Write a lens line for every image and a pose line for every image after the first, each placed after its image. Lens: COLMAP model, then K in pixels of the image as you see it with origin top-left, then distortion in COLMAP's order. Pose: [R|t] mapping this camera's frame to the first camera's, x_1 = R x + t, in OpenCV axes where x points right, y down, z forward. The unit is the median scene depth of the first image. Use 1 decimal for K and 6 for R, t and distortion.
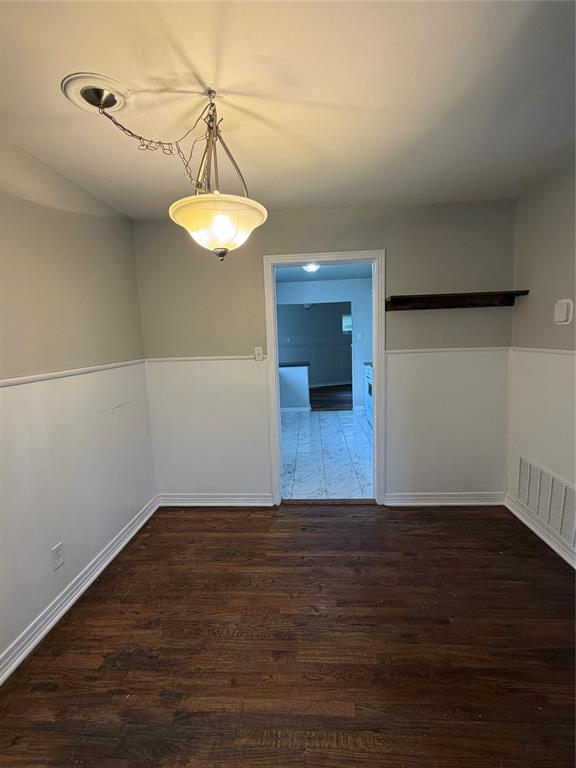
lens RADIAL K [[363.3, 0, 286.2], [0, 363.3, 384.3], [0, 0, 1]] dist [0.000871, -0.001414]
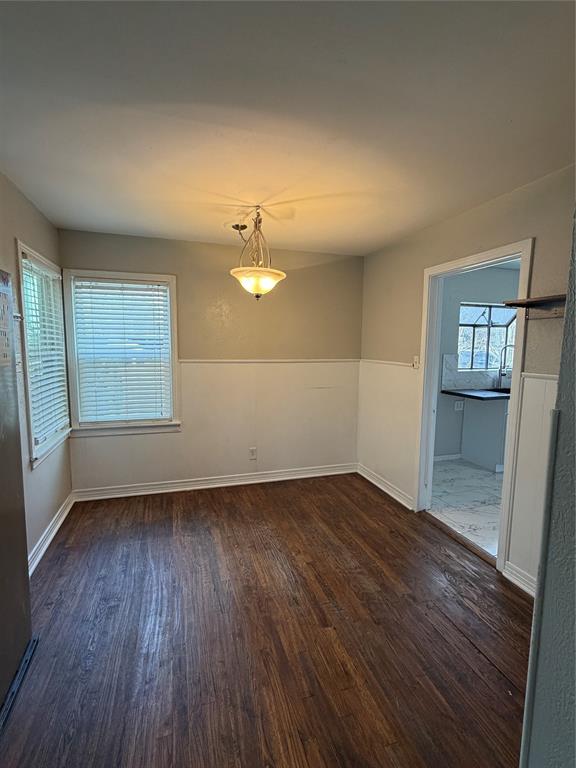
lens RADIAL K [[363.3, 0, 286.7], [0, 363.3, 386.4], [0, 0, 1]] dist [0.000871, -0.001414]
pose [[0.357606, 0.147051, -0.922222, 0.768530], [-0.141322, 0.984673, 0.102209, -0.069552], [0.923117, 0.093780, 0.372907, 0.267821]]
